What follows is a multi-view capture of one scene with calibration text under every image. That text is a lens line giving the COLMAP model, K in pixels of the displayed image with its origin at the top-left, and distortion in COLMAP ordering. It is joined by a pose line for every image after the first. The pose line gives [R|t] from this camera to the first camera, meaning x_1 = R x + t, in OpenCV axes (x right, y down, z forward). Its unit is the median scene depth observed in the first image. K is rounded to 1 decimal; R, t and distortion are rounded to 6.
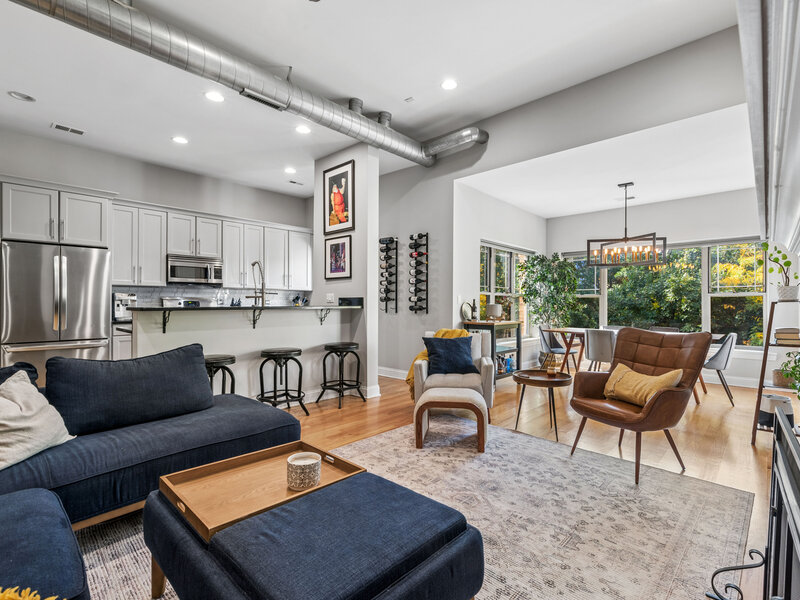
lens RADIAL K [[396.1, 0, 400.0], [0, 396.1, 300.0], [0, 0, 1]] dist [-0.000312, -0.000177]
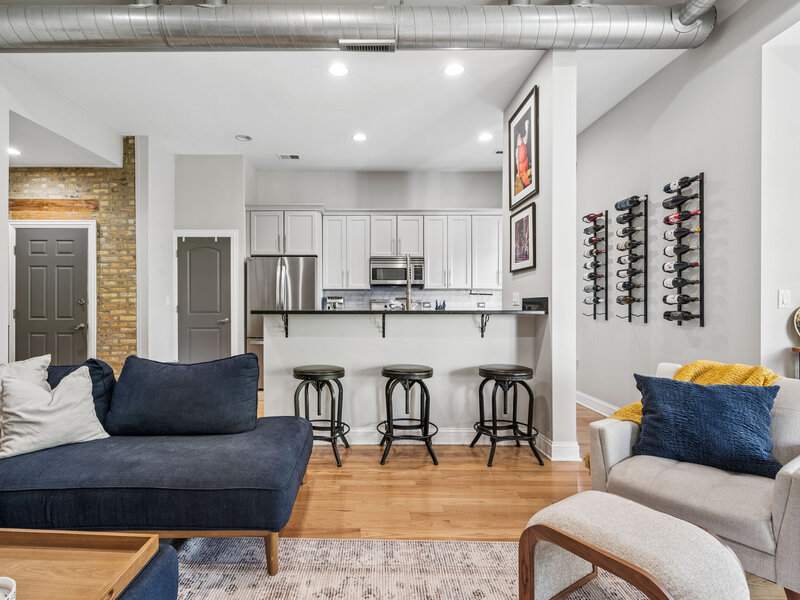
lens RADIAL K [[401.4, 0, 368.4], [0, 401.4, 302.1], [0, 0, 1]] dist [0.001287, -0.000333]
pose [[0.680224, -0.006016, -0.732980, 0.166143], [0.004285, 0.999982, -0.004231, 0.002574], [0.732992, -0.000263, 0.680237, 0.329042]]
